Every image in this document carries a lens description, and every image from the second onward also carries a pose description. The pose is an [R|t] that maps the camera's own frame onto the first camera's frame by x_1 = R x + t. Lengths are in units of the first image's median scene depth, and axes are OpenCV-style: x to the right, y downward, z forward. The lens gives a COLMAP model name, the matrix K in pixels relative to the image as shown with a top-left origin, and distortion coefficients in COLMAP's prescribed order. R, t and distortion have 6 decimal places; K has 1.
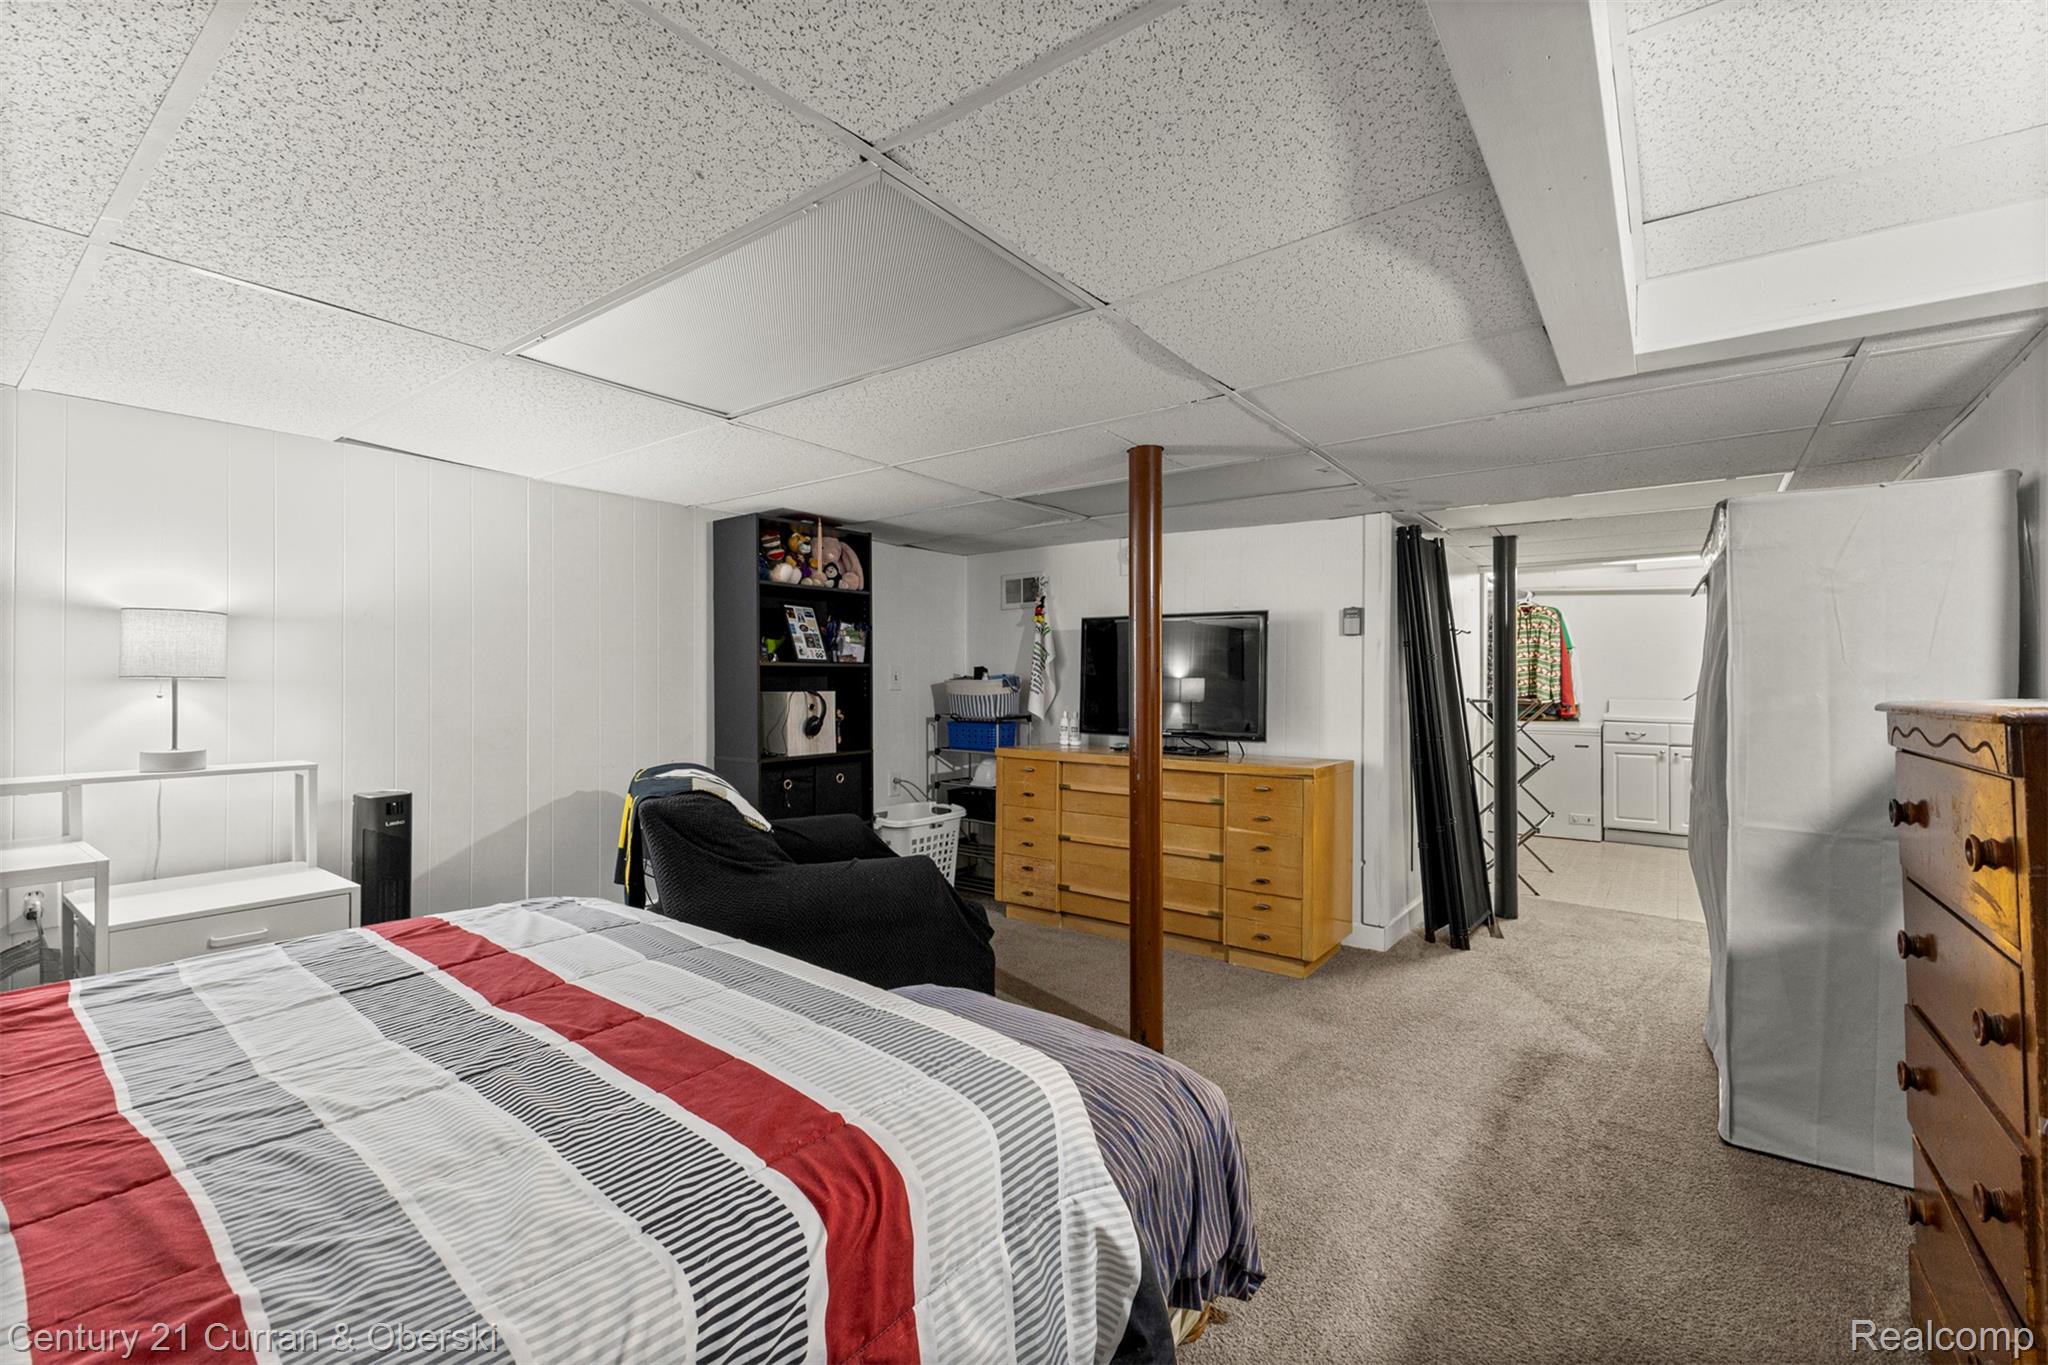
lens RADIAL K [[886.3, 0, 1031.0], [0, 886.3, 685.0], [0, 0, 1]] dist [0.024428, 0.000189]
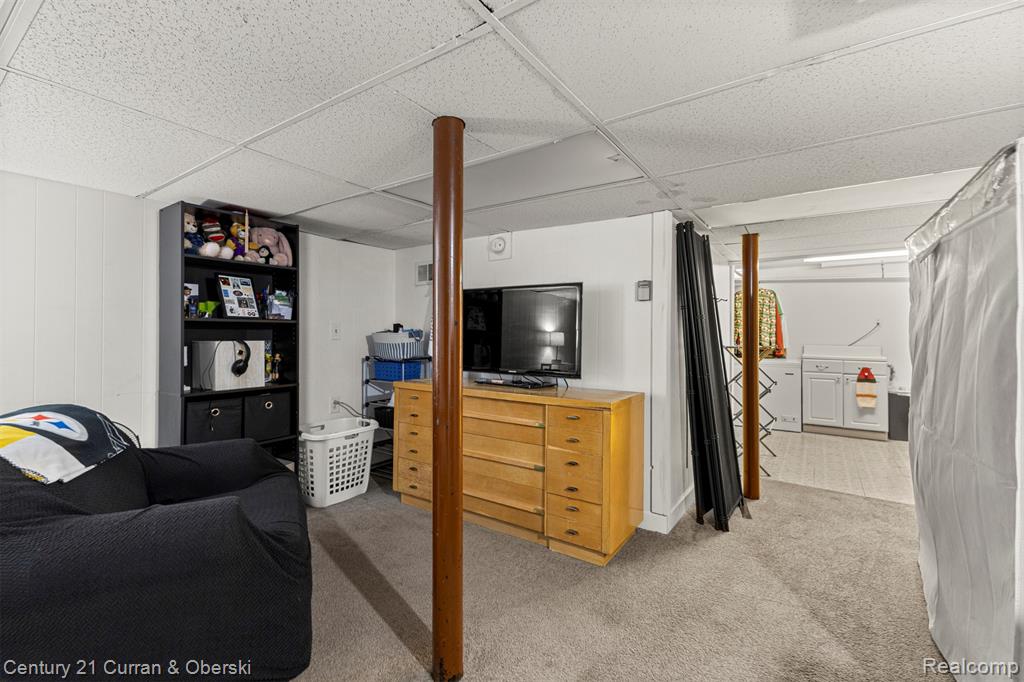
lens RADIAL K [[443.1, 0, 512.9], [0, 443.1, 333.7], [0, 0, 1]] dist [0.024428, 0.000189]
pose [[0.999574, 0.002739, 0.029046, 0.135332], [-0.002626, 0.999989, -0.003921, -0.001884], [-0.029056, 0.003843, 0.999570, 0.312566]]
